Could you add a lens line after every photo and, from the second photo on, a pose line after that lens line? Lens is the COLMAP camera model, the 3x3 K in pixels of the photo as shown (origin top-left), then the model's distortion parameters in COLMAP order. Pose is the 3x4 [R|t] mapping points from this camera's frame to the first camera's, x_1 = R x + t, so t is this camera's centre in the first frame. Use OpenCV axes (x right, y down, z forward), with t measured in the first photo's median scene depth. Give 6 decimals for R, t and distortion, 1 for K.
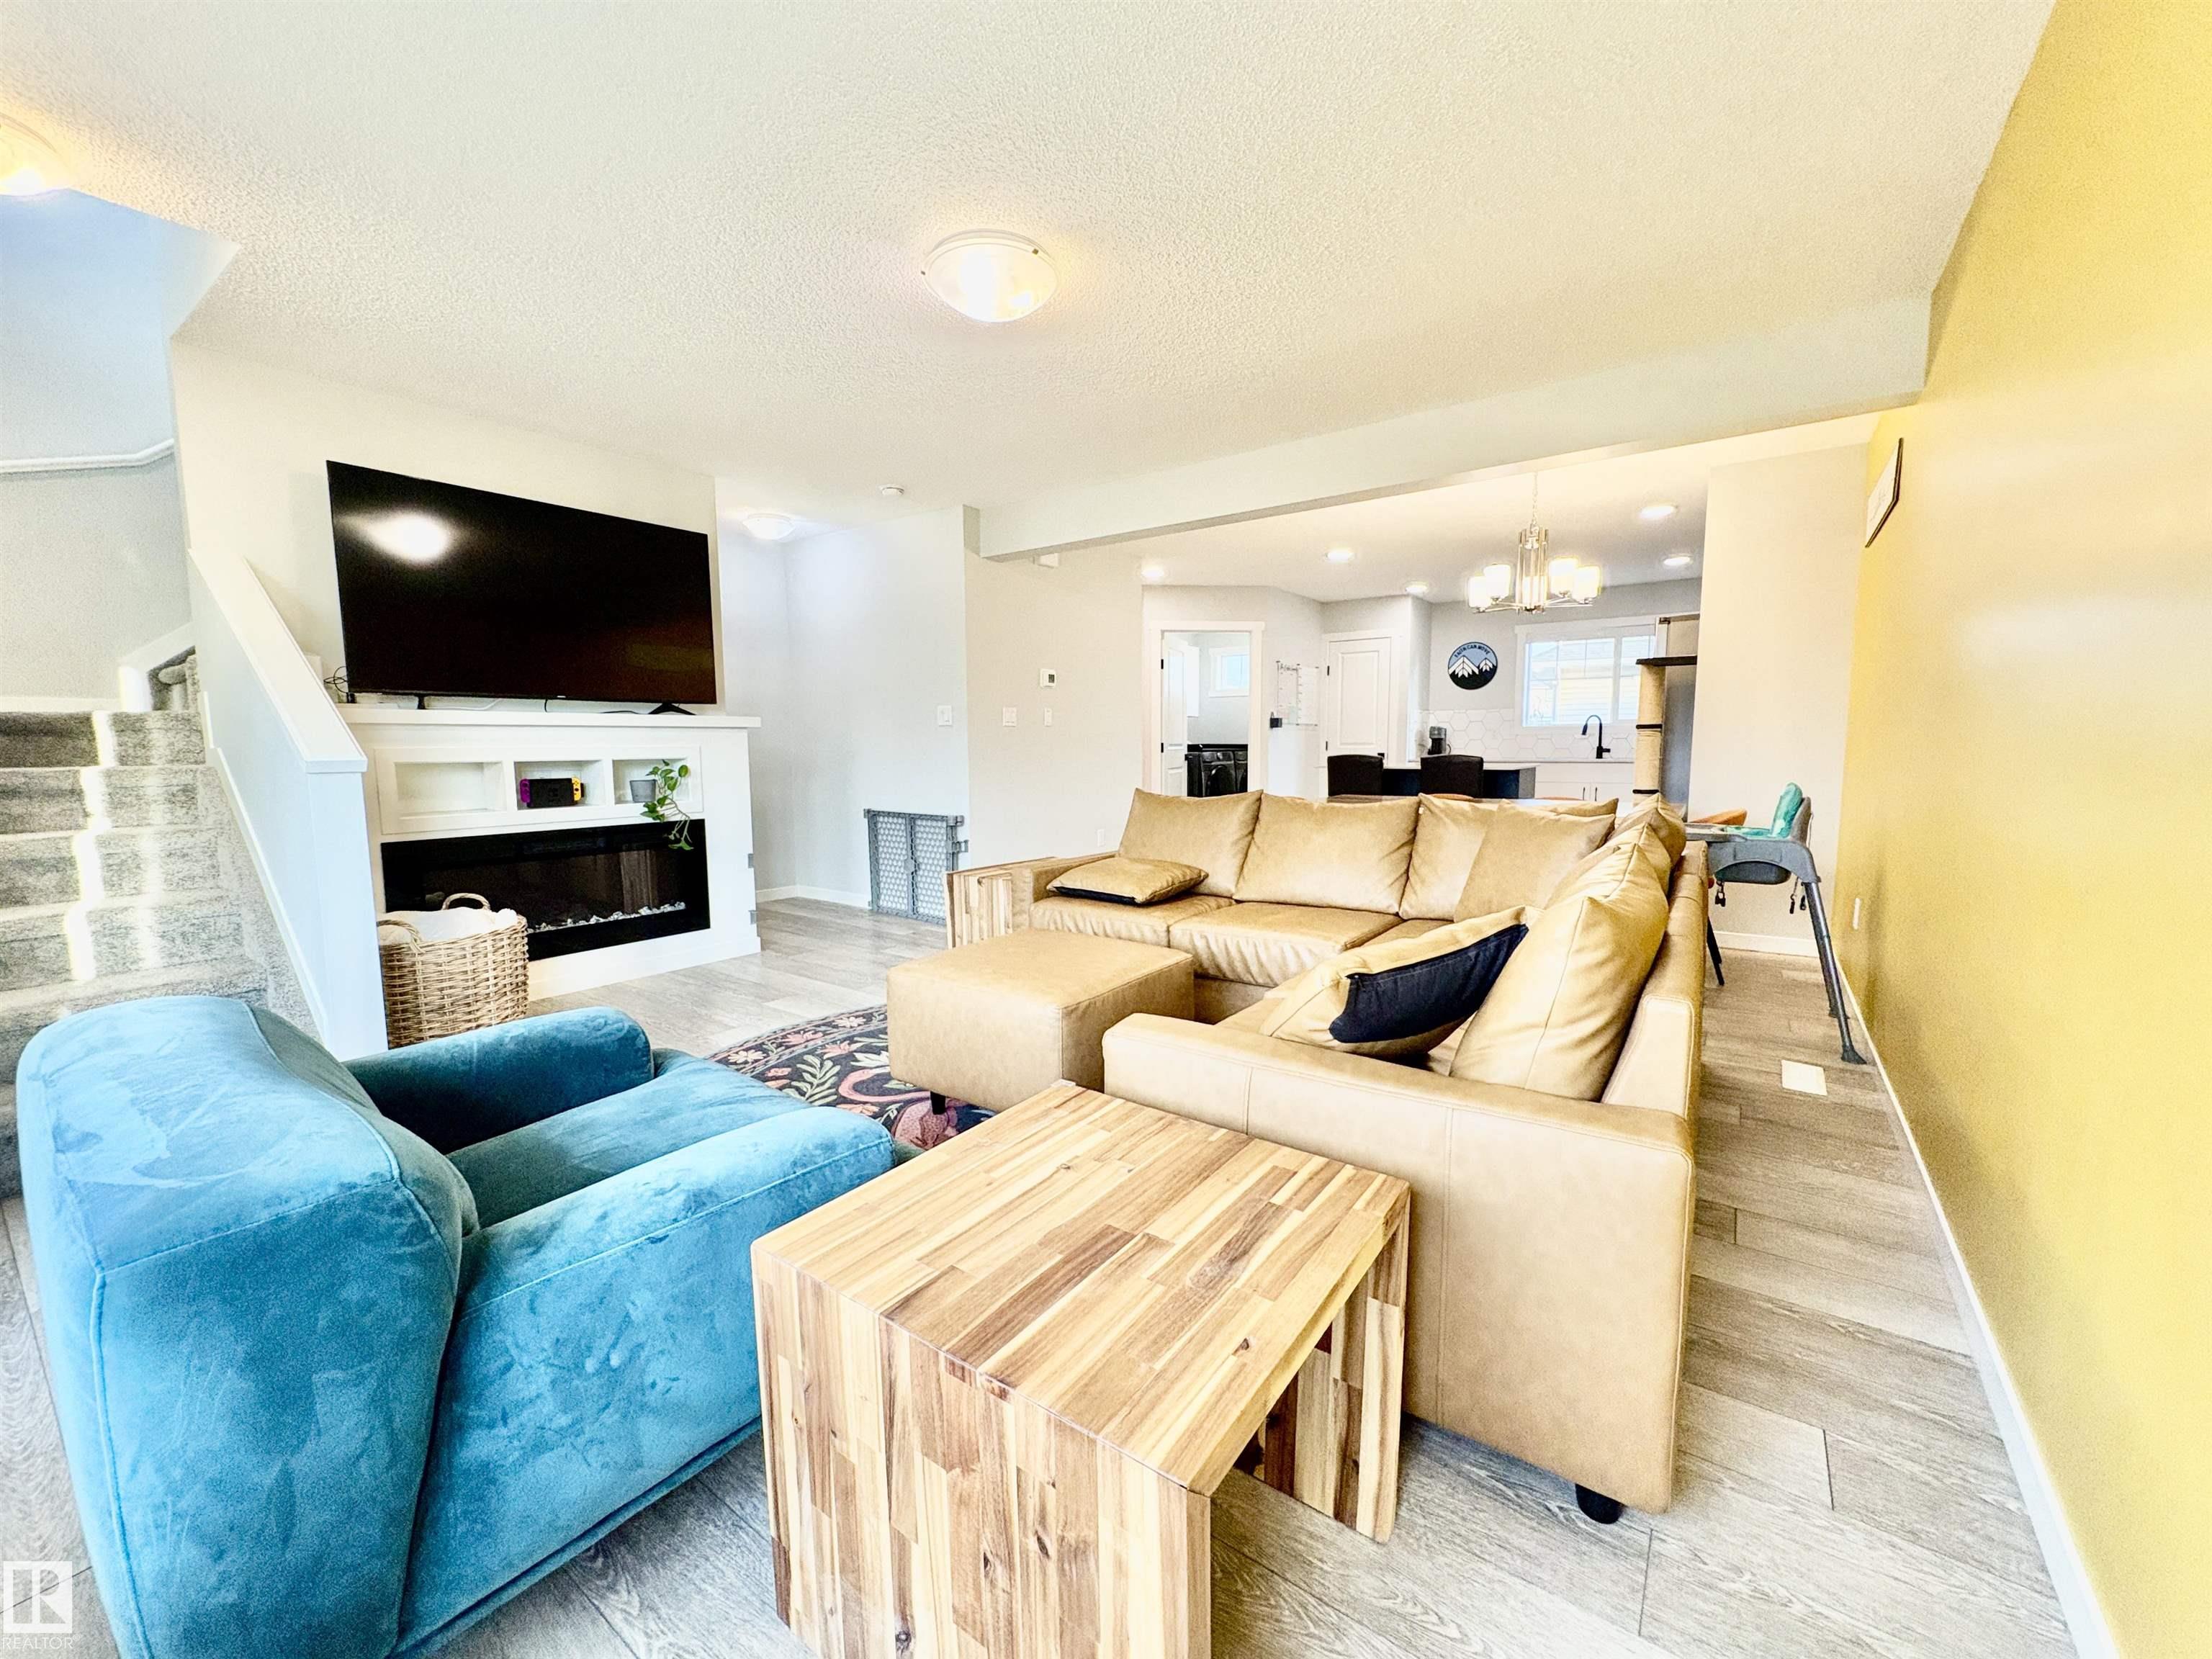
lens RADIAL K [[879.9, 0, 1104.4], [0, 879.9, 826.3], [0, 0, 1]] dist [-0.002486, 0.000172]
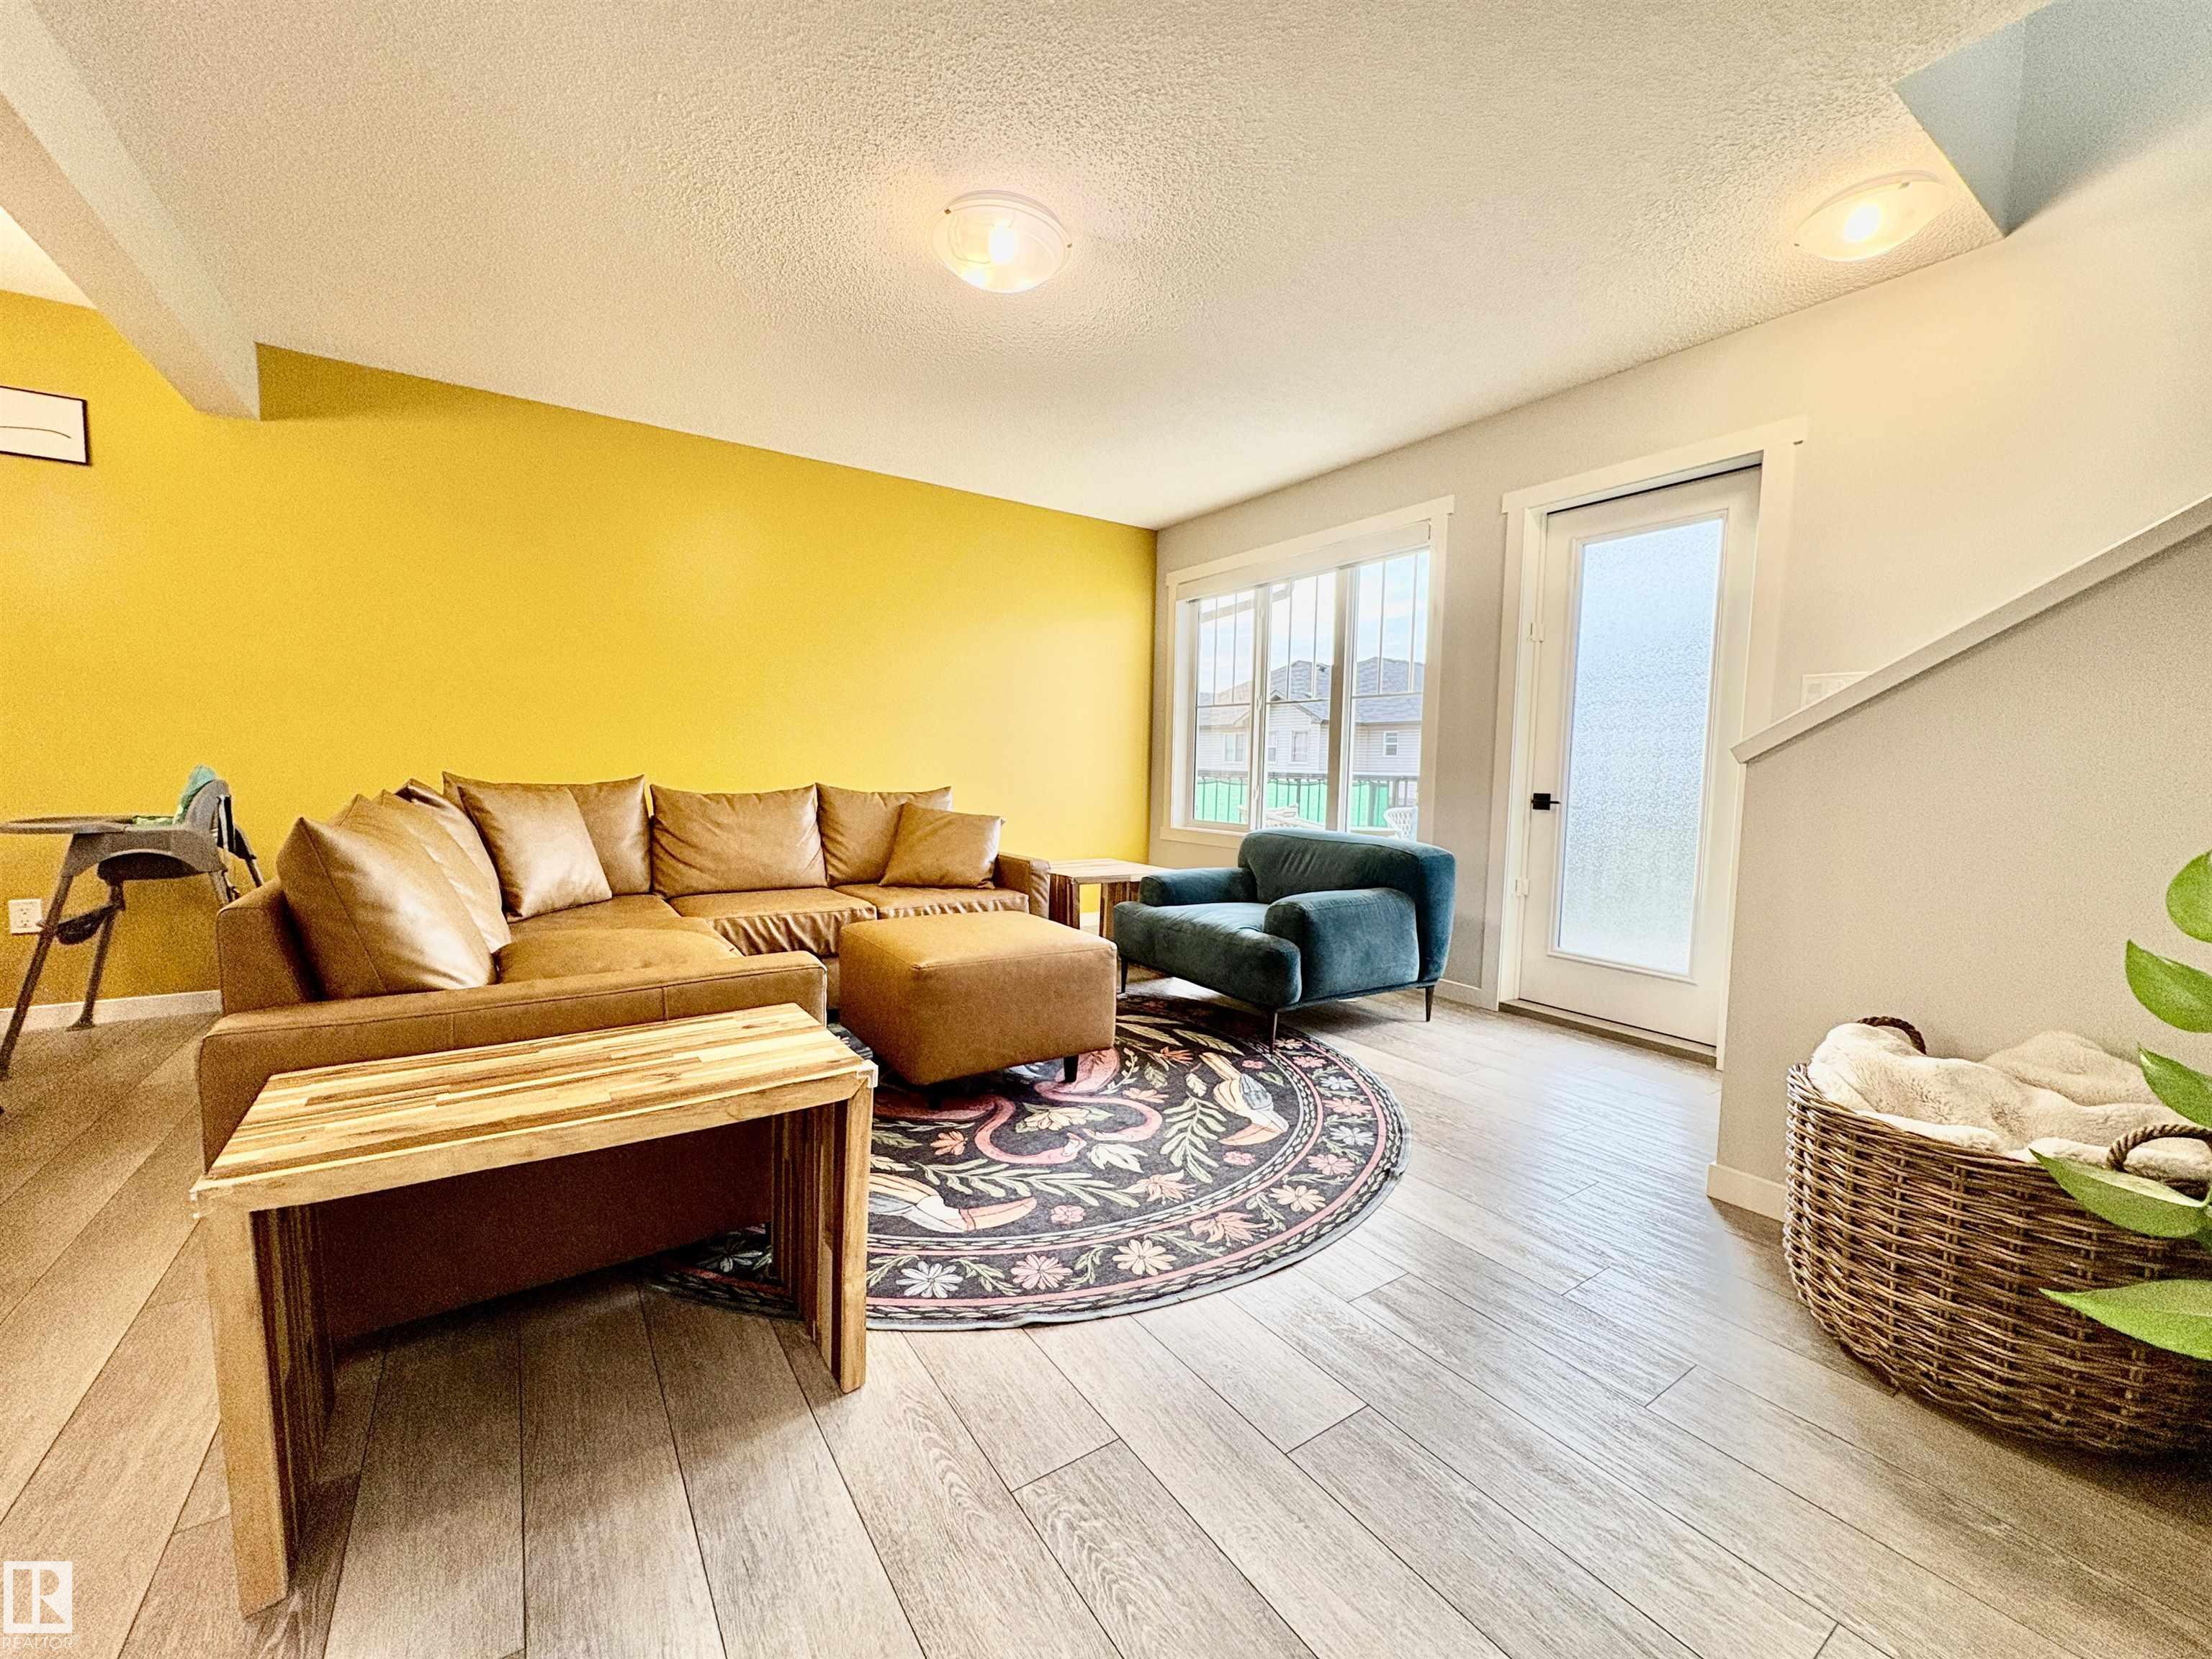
lens RADIAL K [[879.9, 0, 1104.4], [0, 879.9, 826.3], [0, 0, 1]] dist [-0.002486, 0.000172]
pose [[-0.939087, -0.039543, 0.341397, -0.470872], [0.015557, 0.987450, 0.157165, -0.113952], [-0.343327, 0.152903, -0.926686, 1.571119]]
